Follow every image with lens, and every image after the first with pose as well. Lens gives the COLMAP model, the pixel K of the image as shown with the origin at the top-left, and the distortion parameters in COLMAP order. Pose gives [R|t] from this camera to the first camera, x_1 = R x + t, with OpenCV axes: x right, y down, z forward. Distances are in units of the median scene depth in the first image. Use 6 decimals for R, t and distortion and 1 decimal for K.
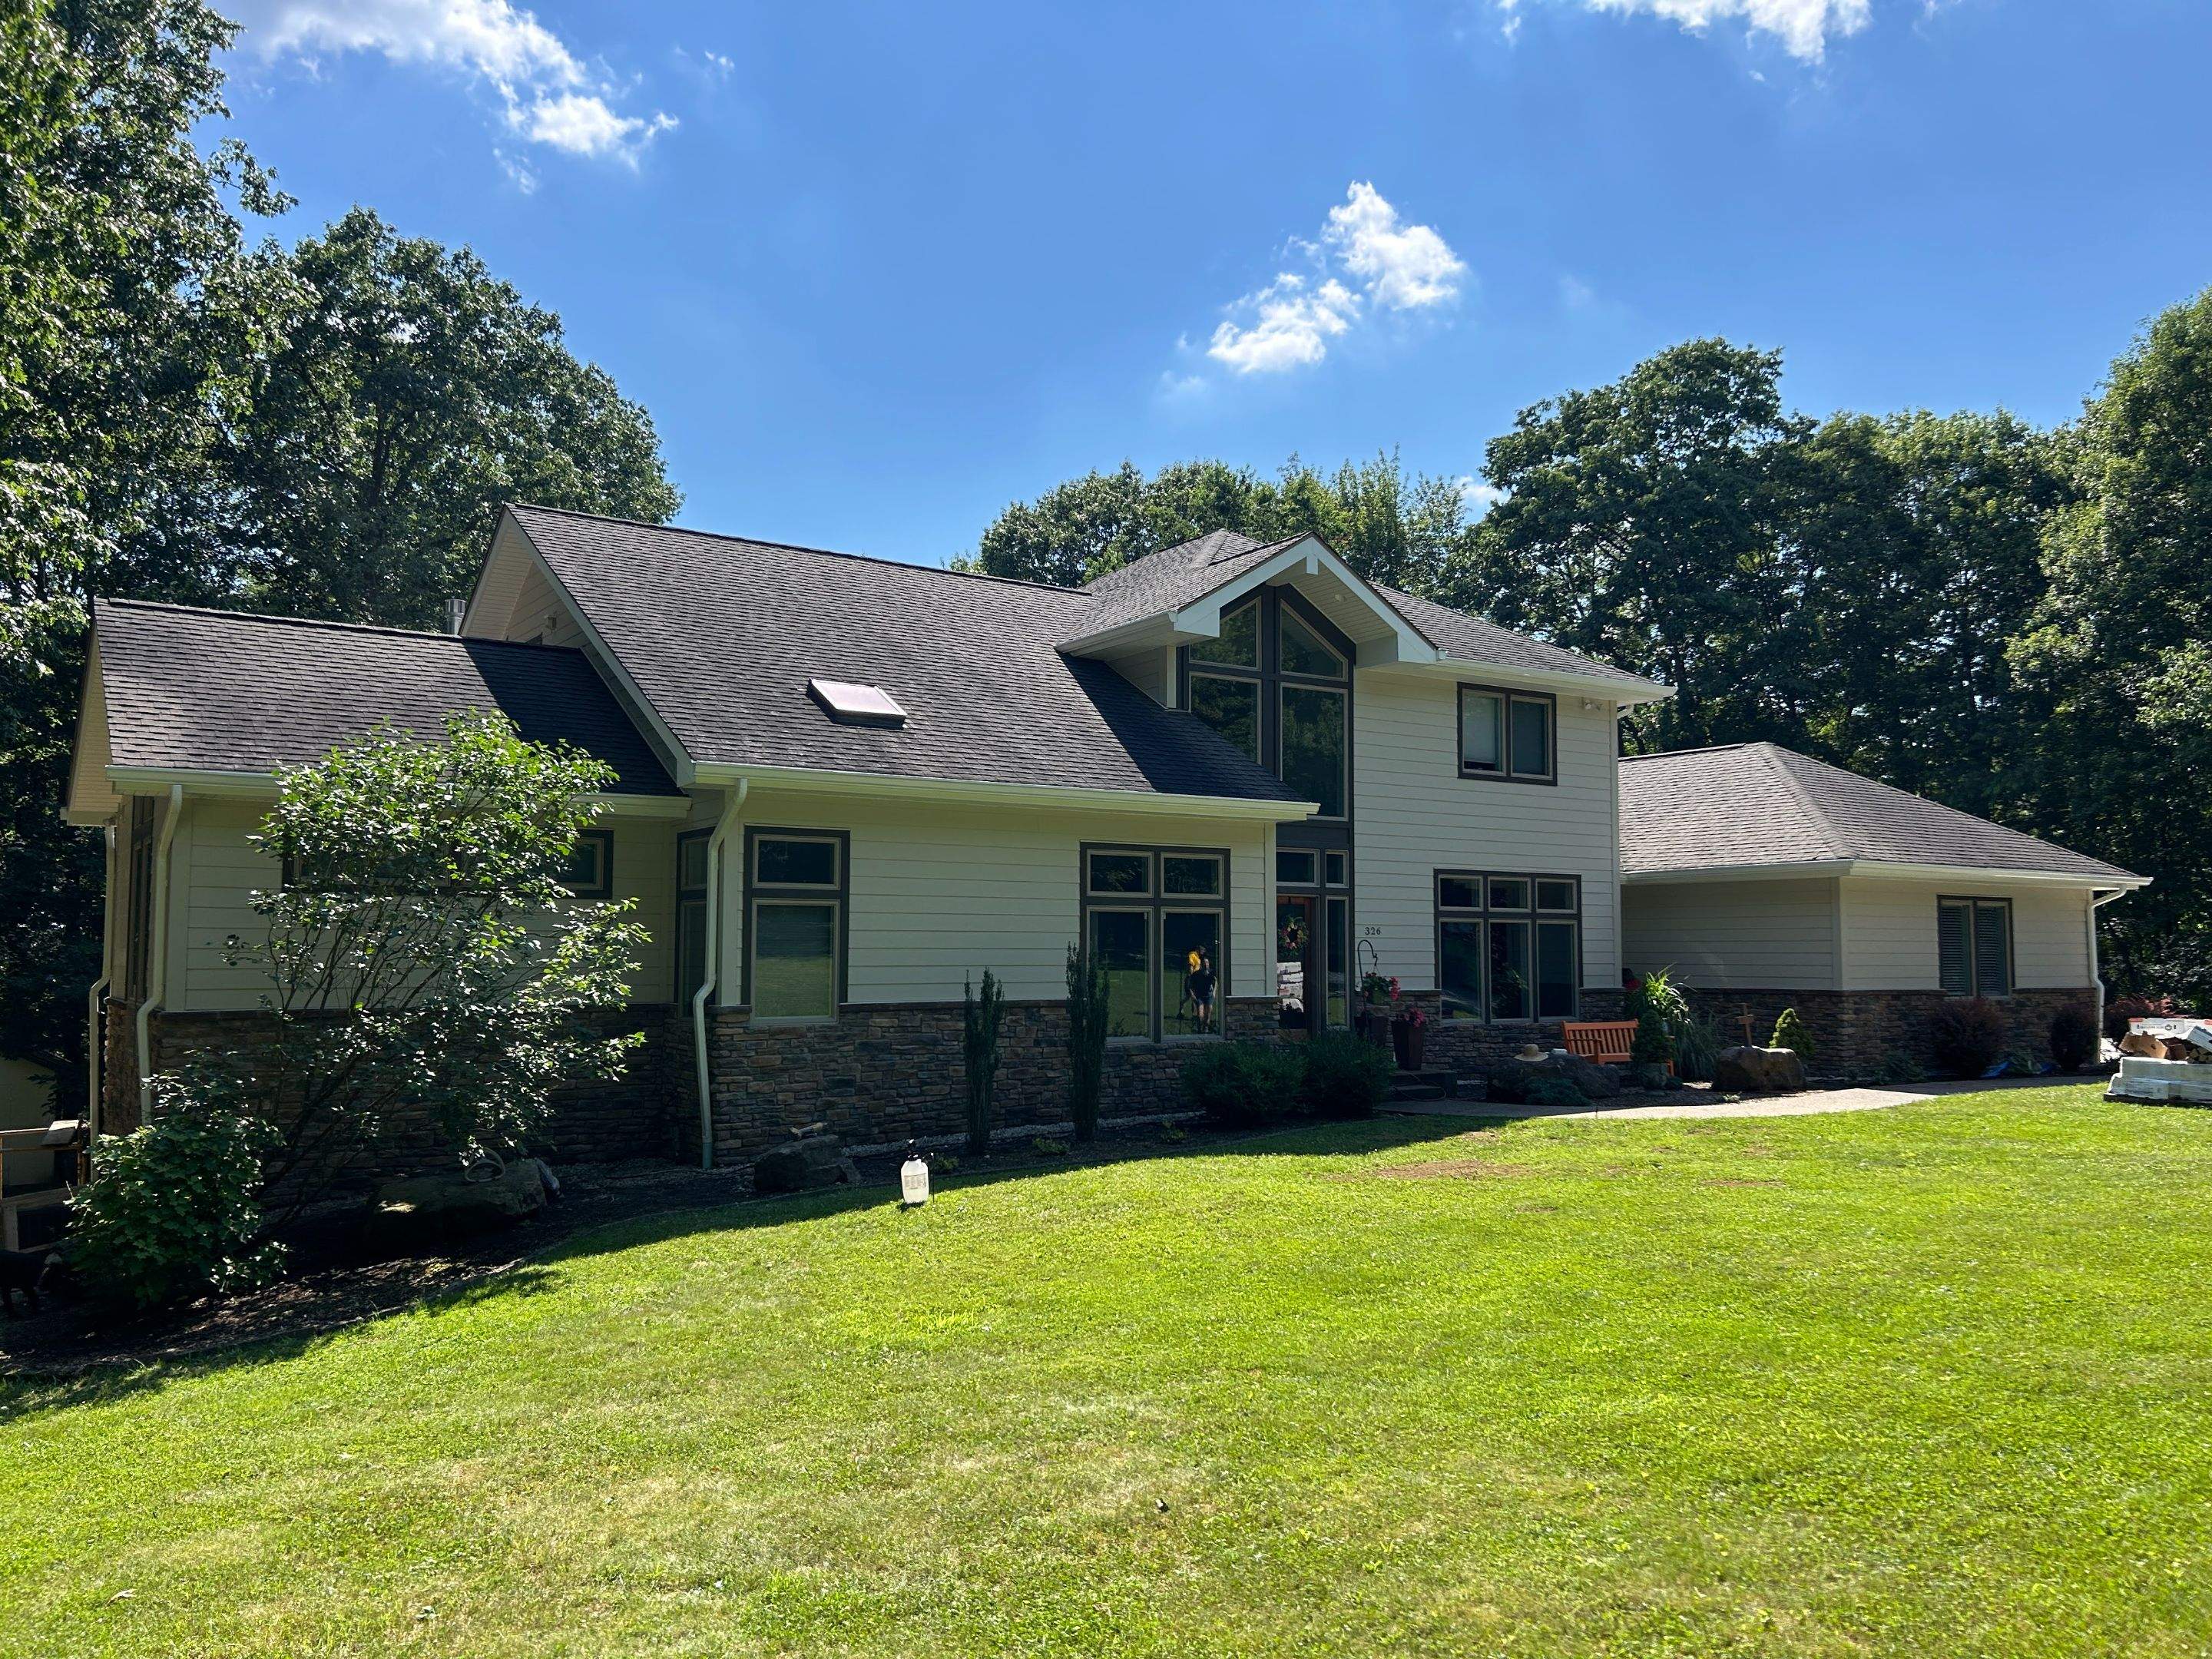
lens RADIAL K [[1657.9, 0, 1098.4], [0, 1657.9, 839.3], [0, 0, 1]] dist [0.054893, -0.075342]
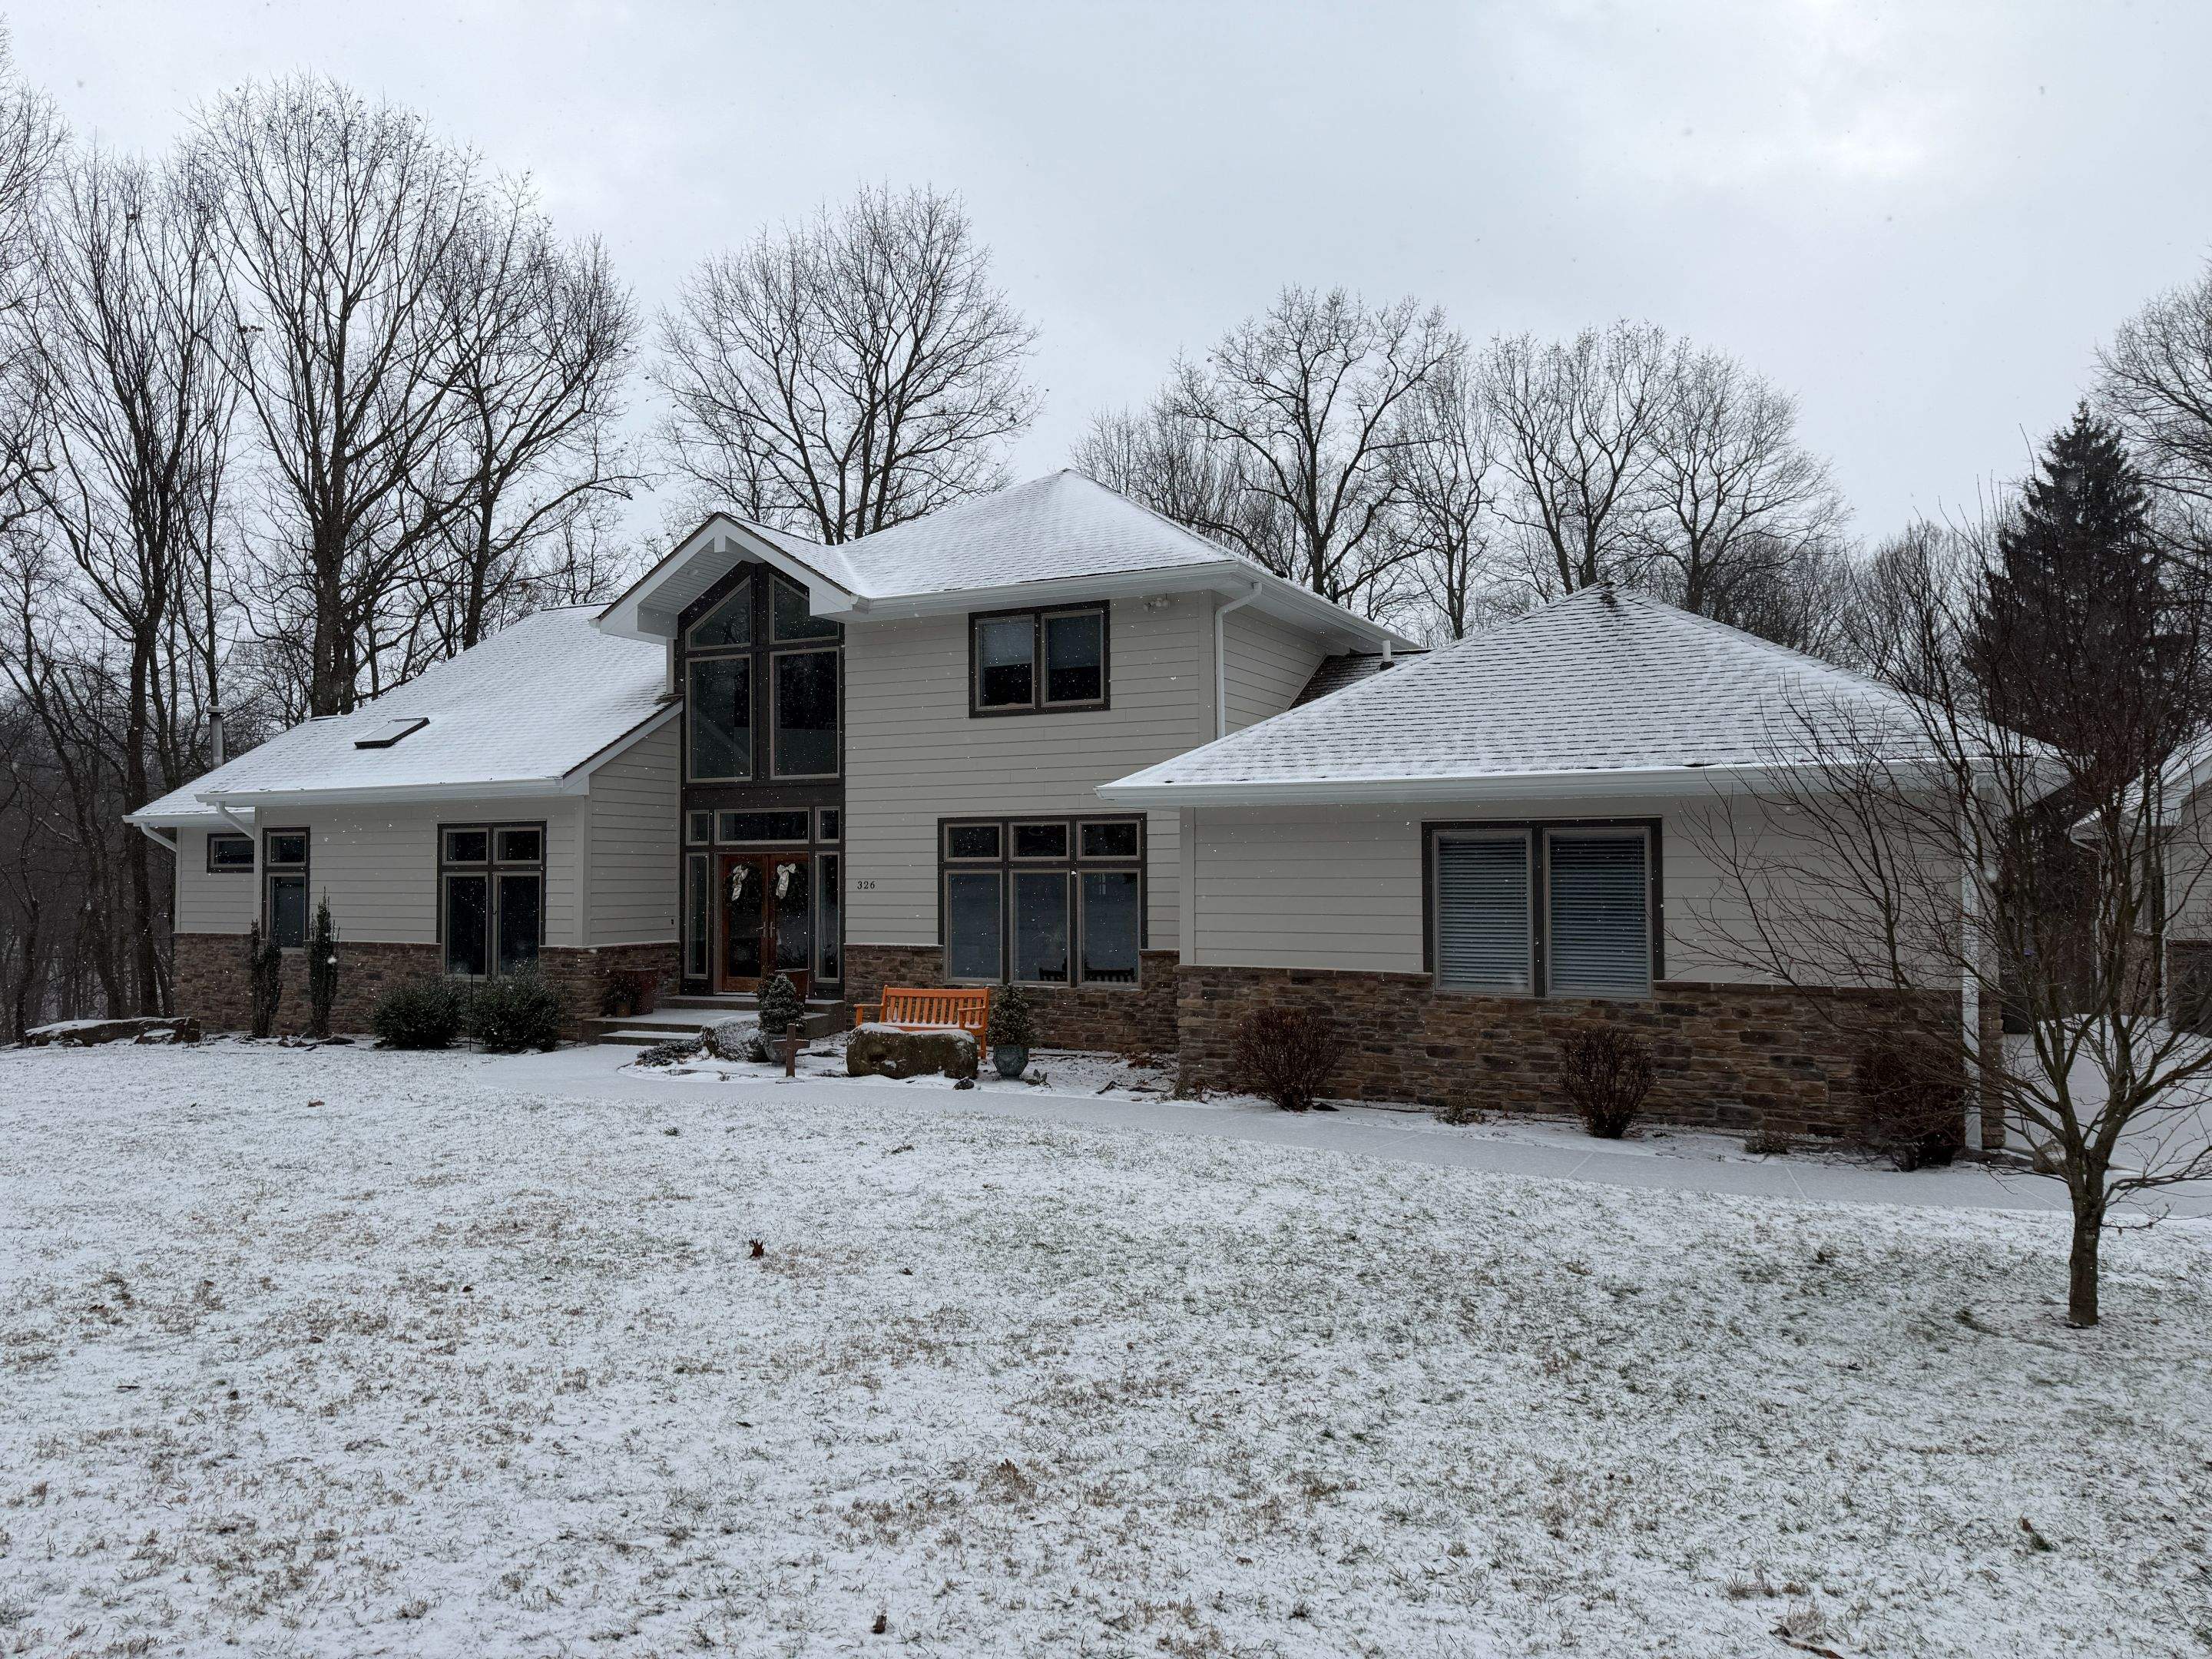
lens RADIAL K [[1545.1, 0, 1122.6], [0, 1545.1, 856.4], [0, 0, 1]] dist [0.031956, -0.030409]
pose [[0.491900, -0.015180, -0.870519, 1.078571], [0.064646, 0.997725, 0.019131, 0.031081], [0.868248, -0.065686, 0.491762, 0.694780]]
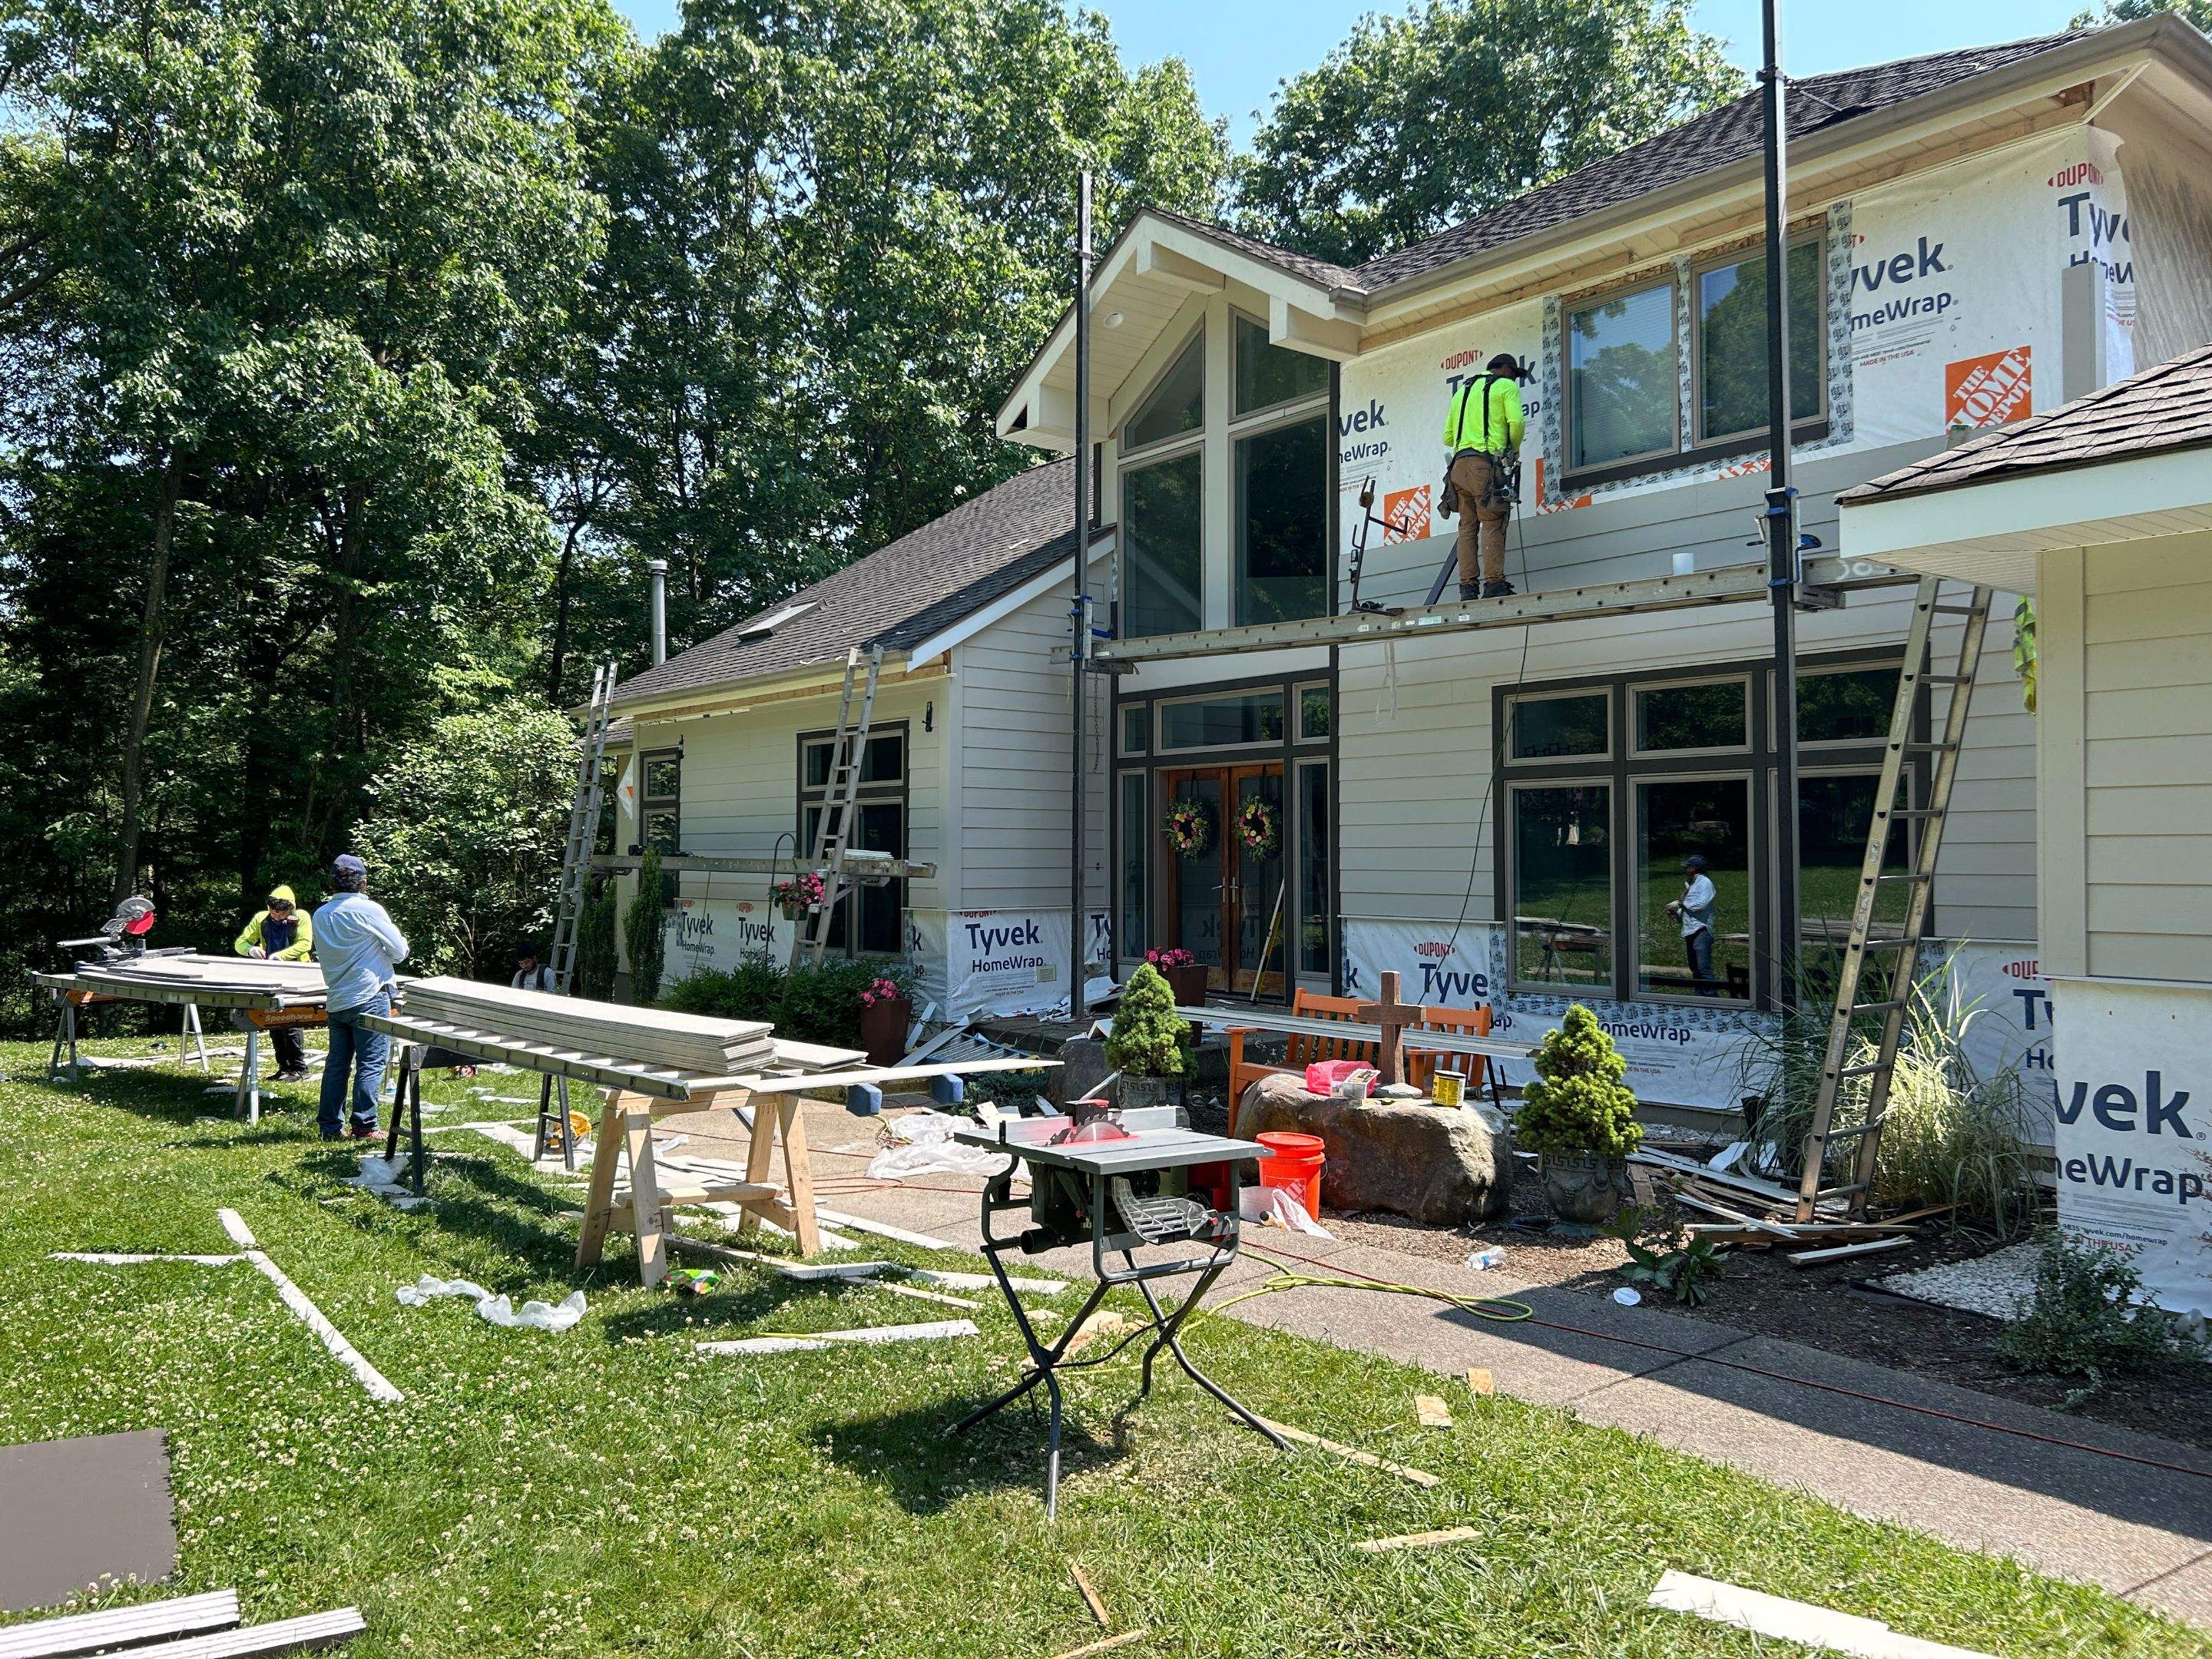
lens RADIAL K [[1657.9, 0, 1098.4], [0, 1657.9, 839.3], [0, 0, 1]] dist [0.054893, -0.075342]
pose [[0.074063, -0.011526, -0.997187, 0.748141], [0.070312, 0.997505, -0.006307, 0.062934], [0.994772, -0.069647, 0.074689, 0.884140]]
